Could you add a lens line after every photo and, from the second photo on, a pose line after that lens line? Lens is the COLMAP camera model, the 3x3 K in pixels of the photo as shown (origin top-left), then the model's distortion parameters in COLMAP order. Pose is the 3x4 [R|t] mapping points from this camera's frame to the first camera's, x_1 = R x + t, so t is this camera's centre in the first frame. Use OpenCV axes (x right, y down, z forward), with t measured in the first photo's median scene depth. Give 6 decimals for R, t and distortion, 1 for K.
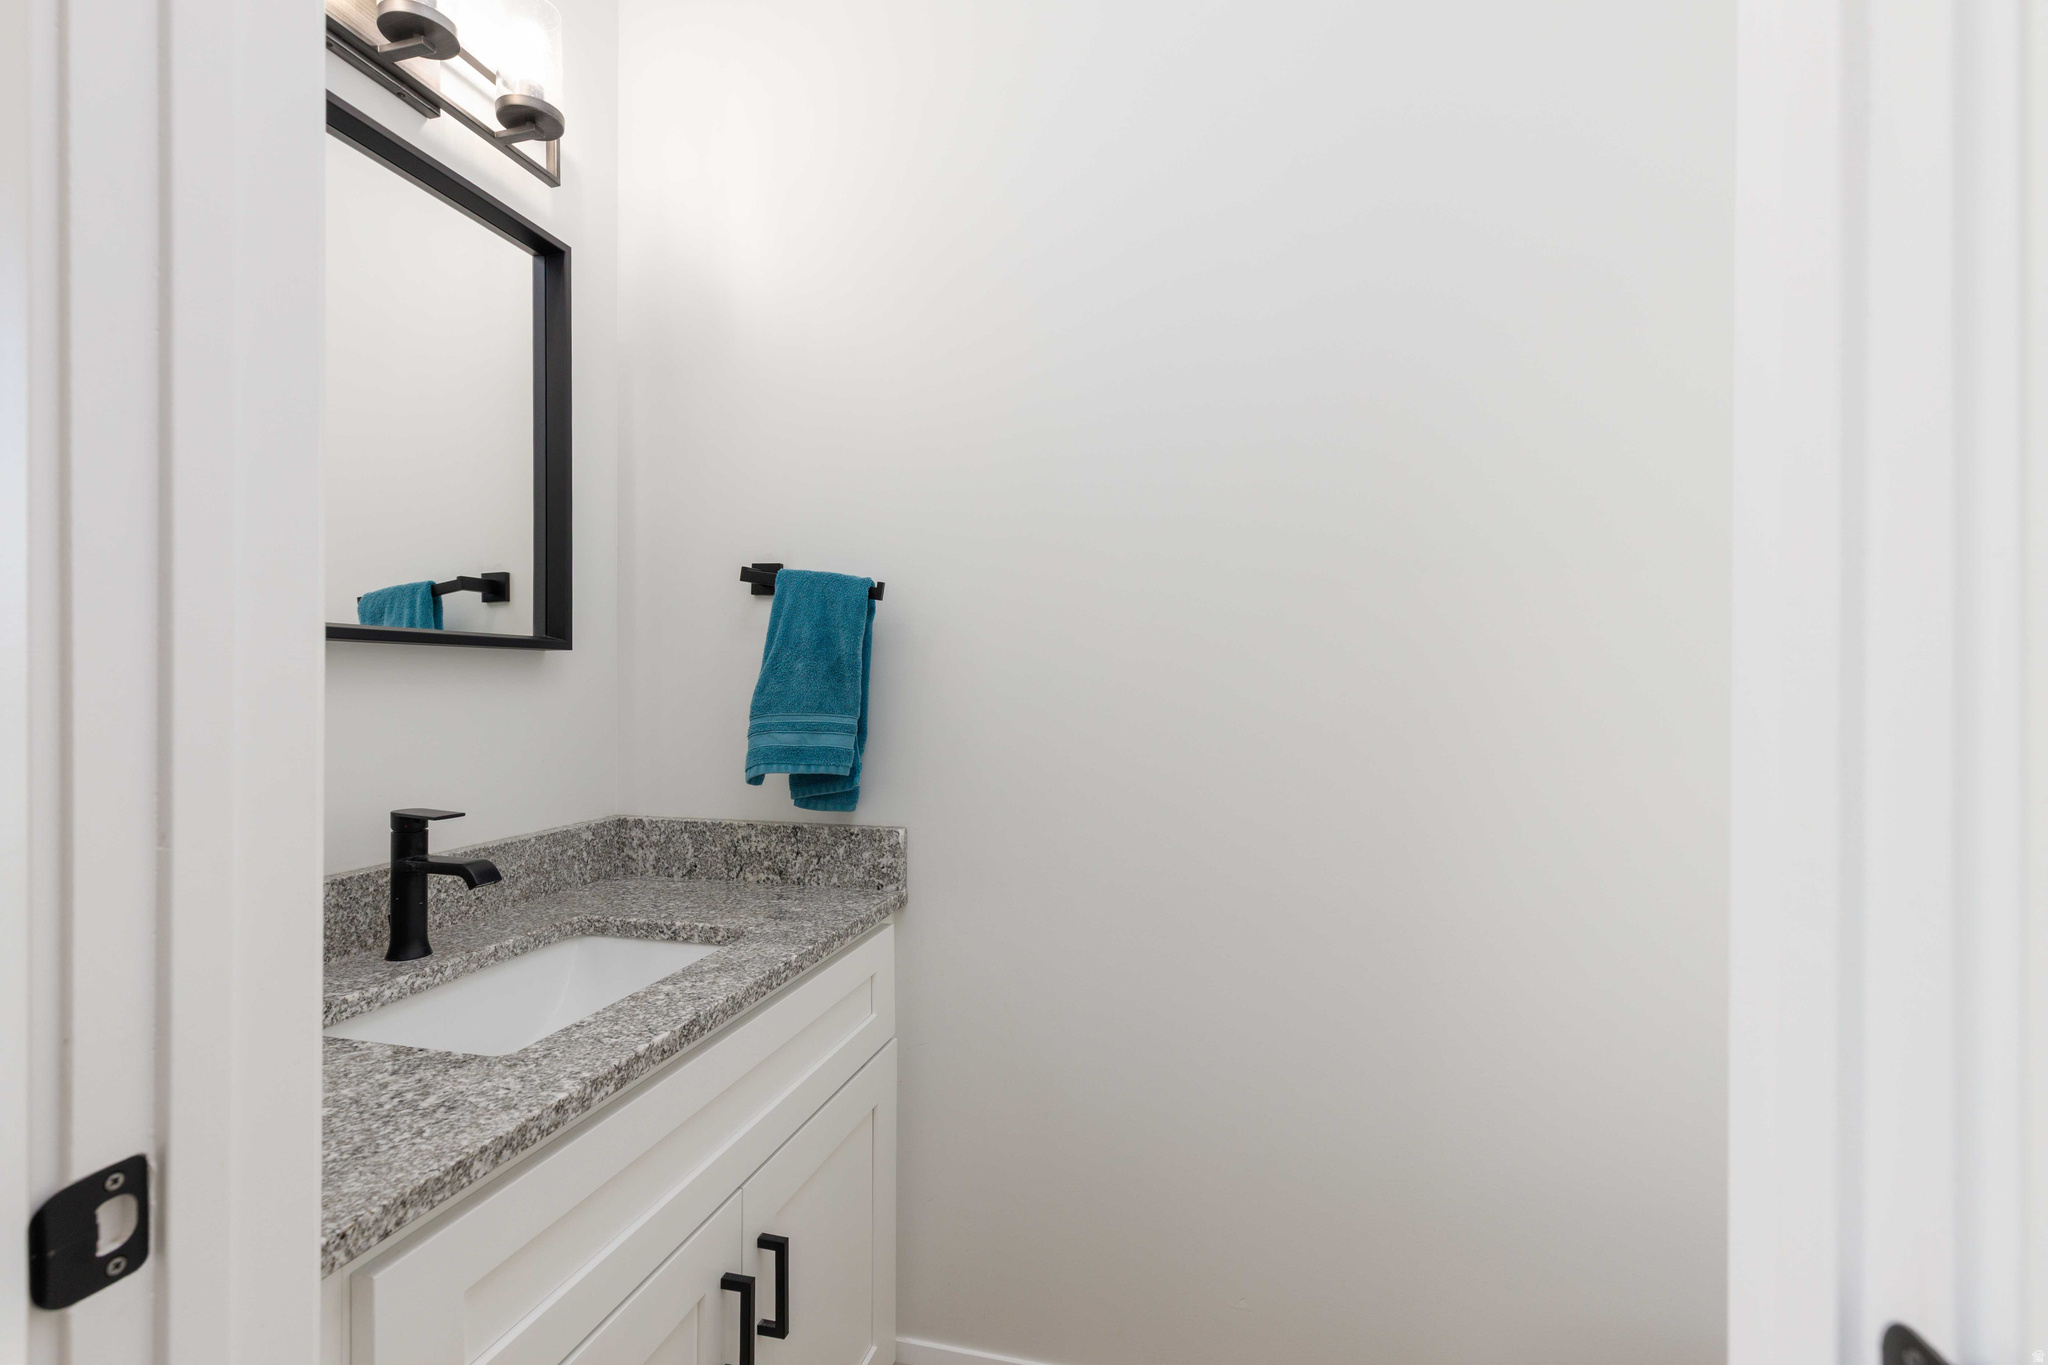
lens RADIAL K [[928.9, 0, 1022.6], [0, 928.9, 652.3], [0, 0, 1]] dist [0.000138, 0.000103]
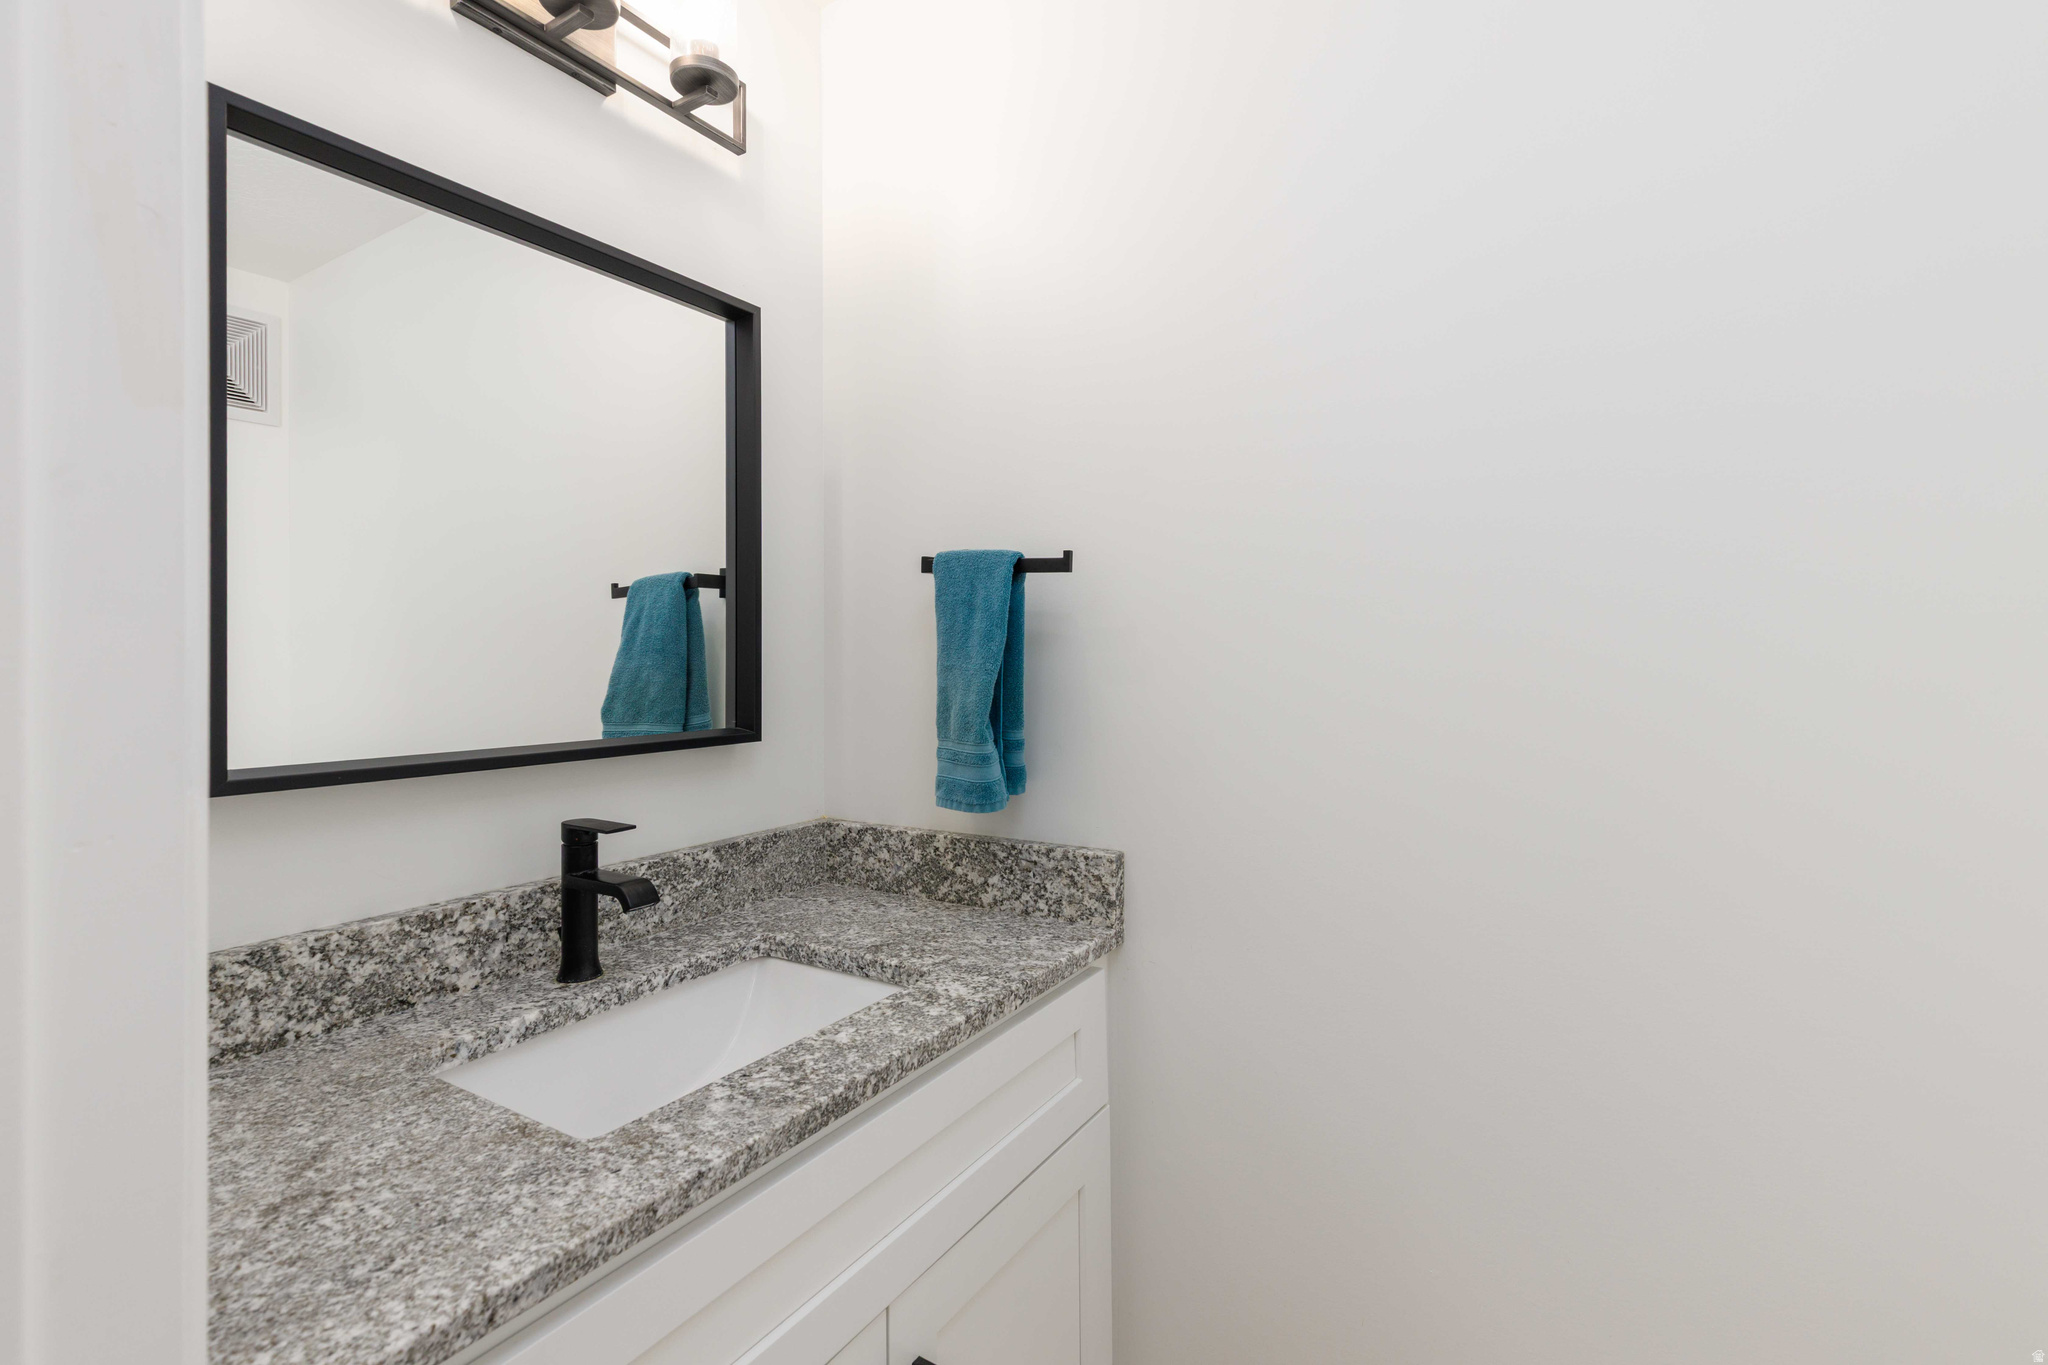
lens RADIAL K [[947.0, 0, 1034.1], [0, 947.0, 636.4], [0, 0, 1]] dist [-0.001765, -0.000173]
pose [[0.957835, -0.037531, -0.284856, 0.048263], [0.038003, 0.999270, -0.003872, 0.005431], [0.284794, -0.007116, 0.958562, 0.200365]]
